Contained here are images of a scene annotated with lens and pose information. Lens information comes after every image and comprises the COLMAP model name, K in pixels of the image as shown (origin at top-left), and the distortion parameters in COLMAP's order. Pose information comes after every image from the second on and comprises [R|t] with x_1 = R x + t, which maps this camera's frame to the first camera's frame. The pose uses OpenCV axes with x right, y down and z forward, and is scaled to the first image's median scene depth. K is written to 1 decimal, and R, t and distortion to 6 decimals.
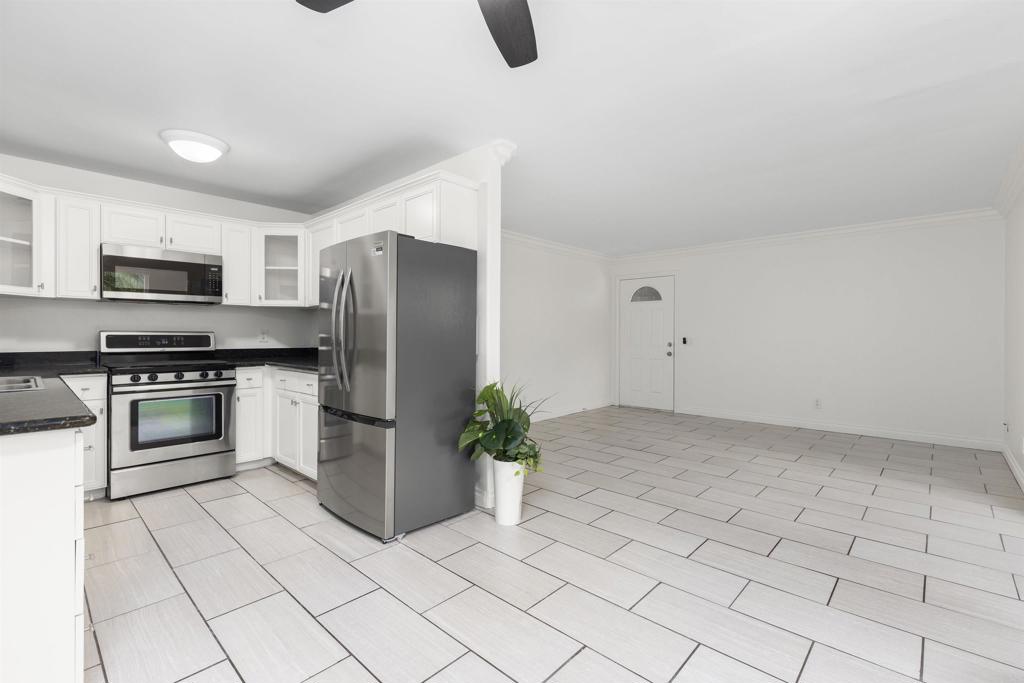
lens RADIAL K [[458.5, 0, 522.1], [0, 458.5, 339.2], [0, 0, 1]] dist [0.000994, -0.001926]
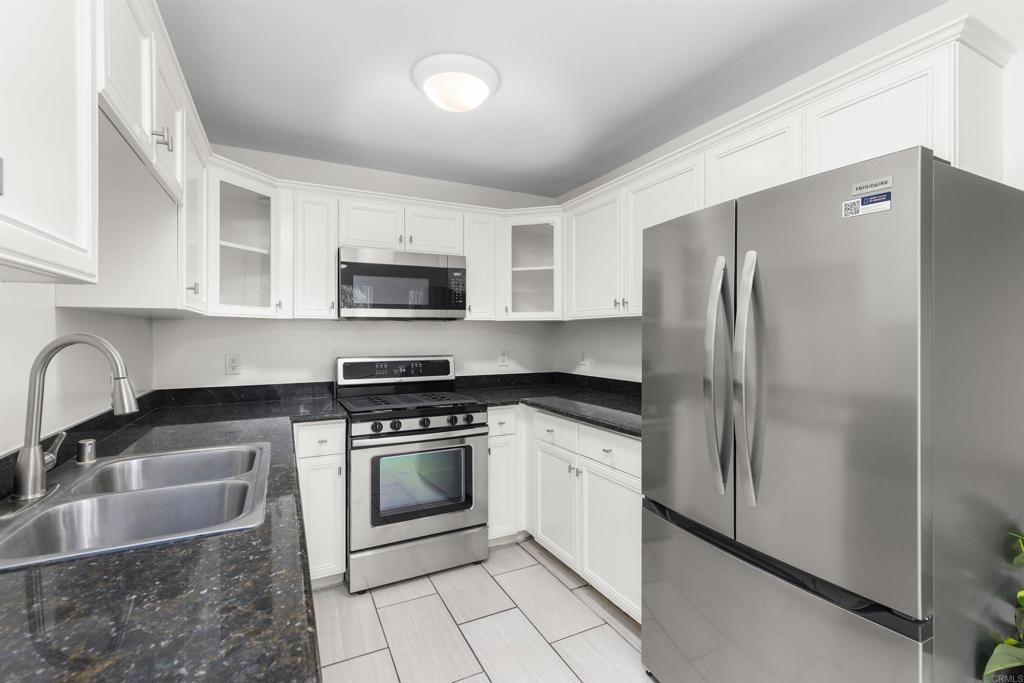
lens RADIAL K [[458.5, 0, 516.9], [0, 458.5, 333.2], [0, 0, 1]] dist [0.000994, -0.001926]
pose [[0.937642, -0.007412, -0.347523, -0.345351], [0.002855, 0.999903, -0.013623, -0.048807], [0.347590, 0.011781, 0.937572, 0.355174]]
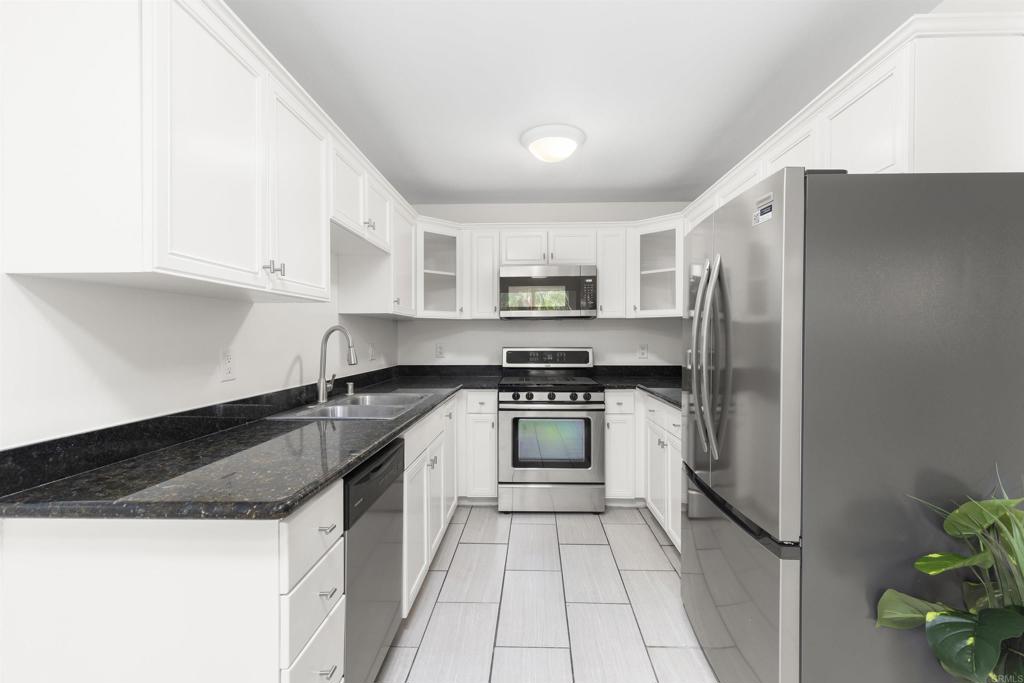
lens RADIAL K [[458.5, 0, 516.6], [0, 458.5, 337.7], [0, 0, 1]] dist [0.000994, -0.001926]
pose [[0.649017, -0.005535, -0.760754, -0.068722], [-0.002584, 0.999952, -0.009480, -0.030713], [0.760770, 0.008118, 0.648971, 0.314615]]
